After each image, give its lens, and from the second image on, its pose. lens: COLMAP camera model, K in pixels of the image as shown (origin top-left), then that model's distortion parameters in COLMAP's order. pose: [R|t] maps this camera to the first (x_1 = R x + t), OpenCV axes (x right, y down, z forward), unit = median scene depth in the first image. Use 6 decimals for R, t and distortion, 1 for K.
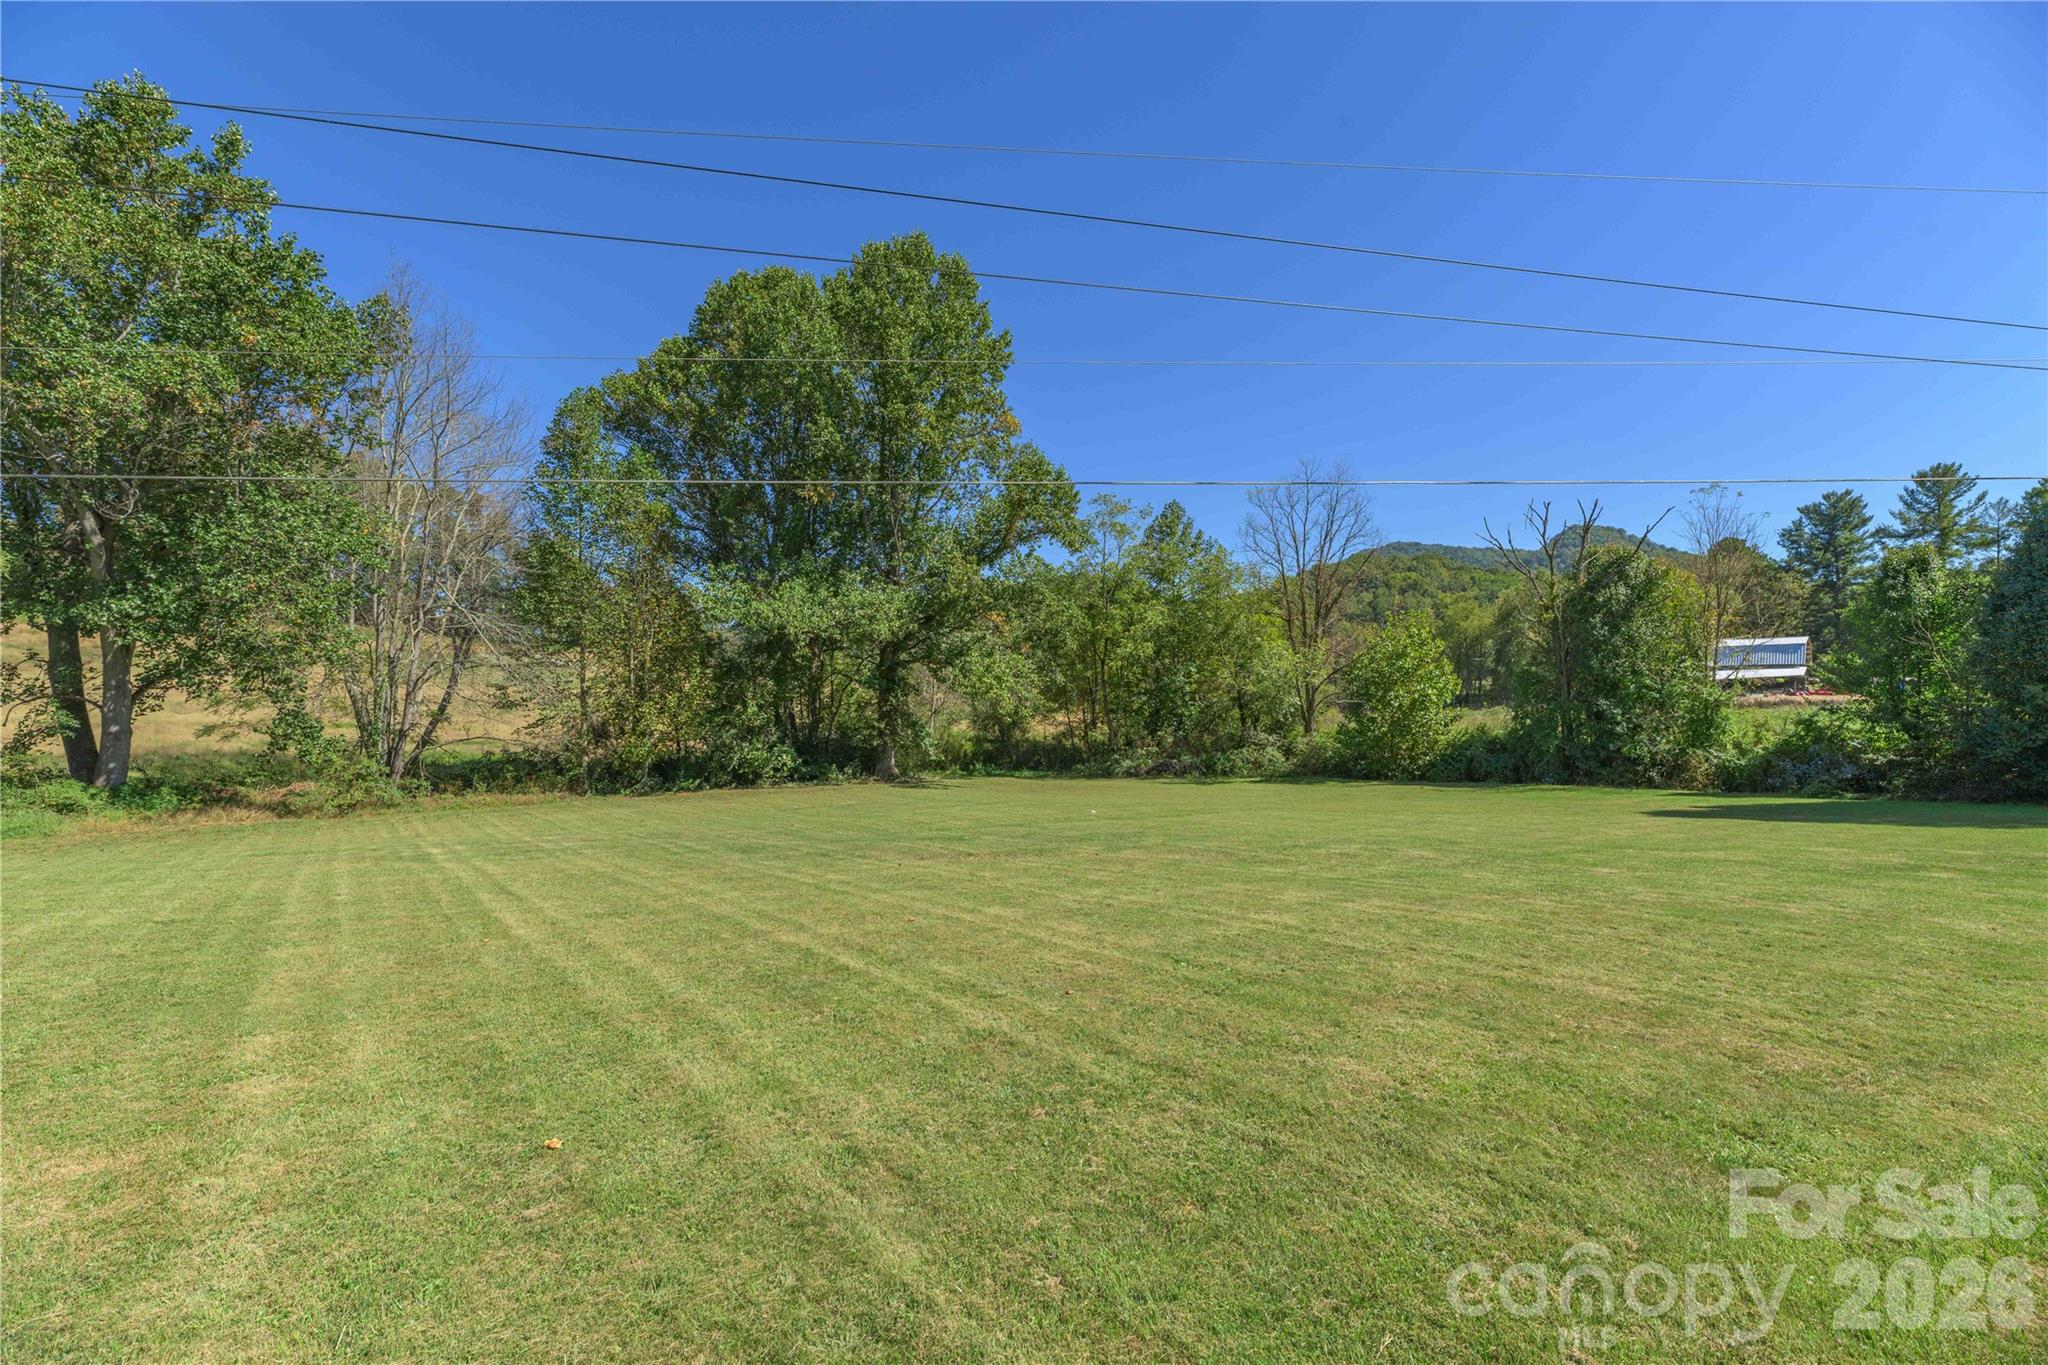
lens RADIAL K [[826.5, 0, 1020.9], [0, 826.5, 686.7], [0, 0, 1]] dist [0.000294, 0.000059]
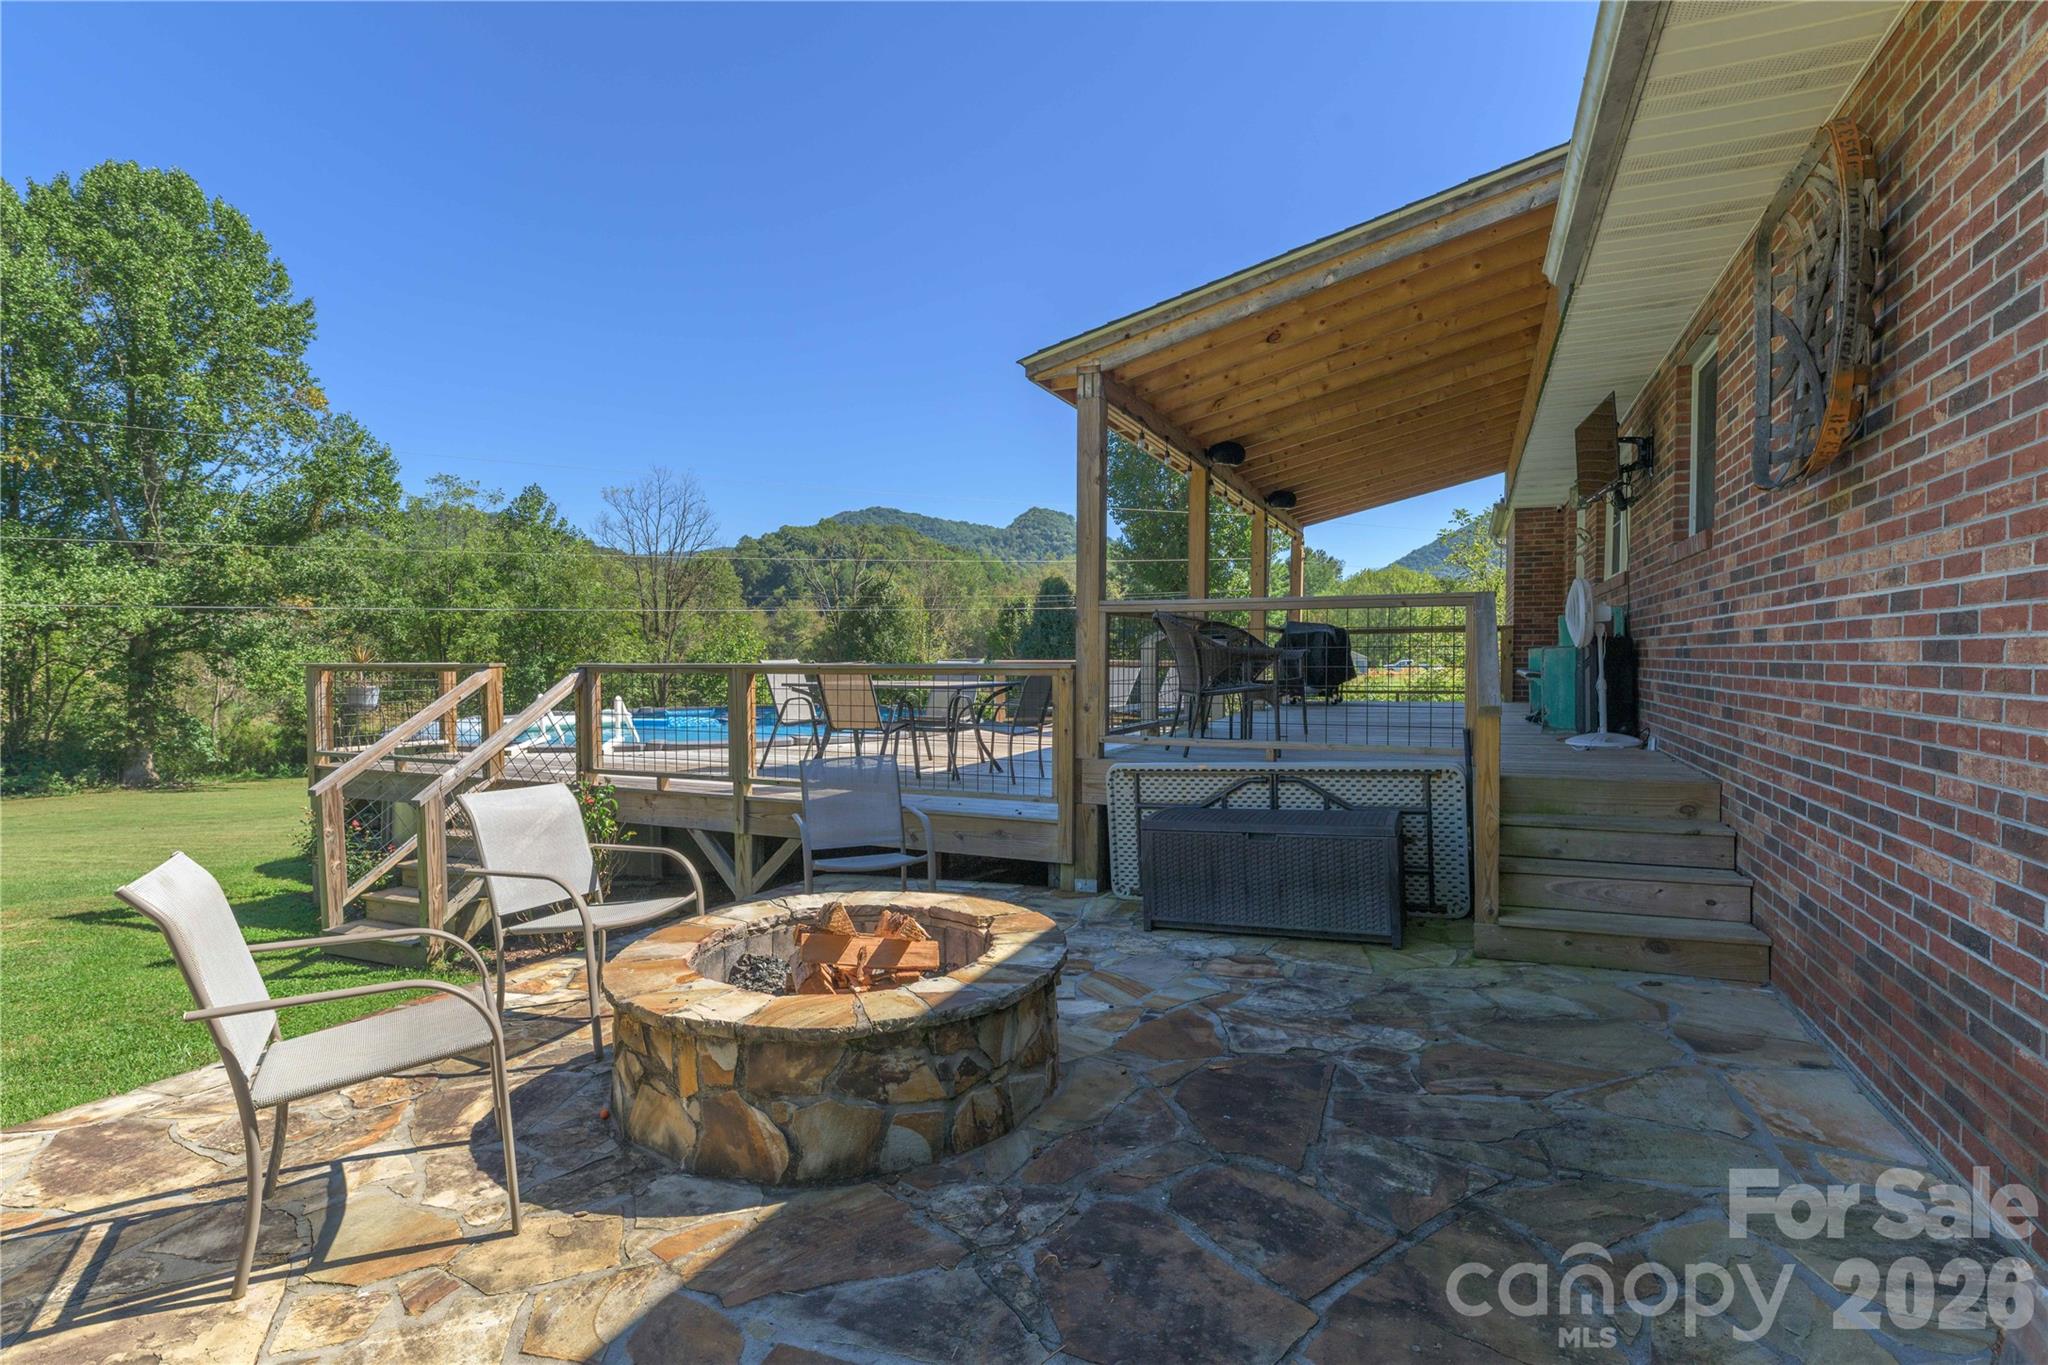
lens RADIAL K [[963.0, 0, 1024.0], [0, 963.0, 682.5], [0, 0, 1]] dist [0.000176, 0.000548]
pose [[0.838617, -0.002626, 0.544715, 0.067556], [-0.009974, 0.999747, 0.020174, -0.028119], [-0.544630, -0.022351, 0.838379, -0.368203]]
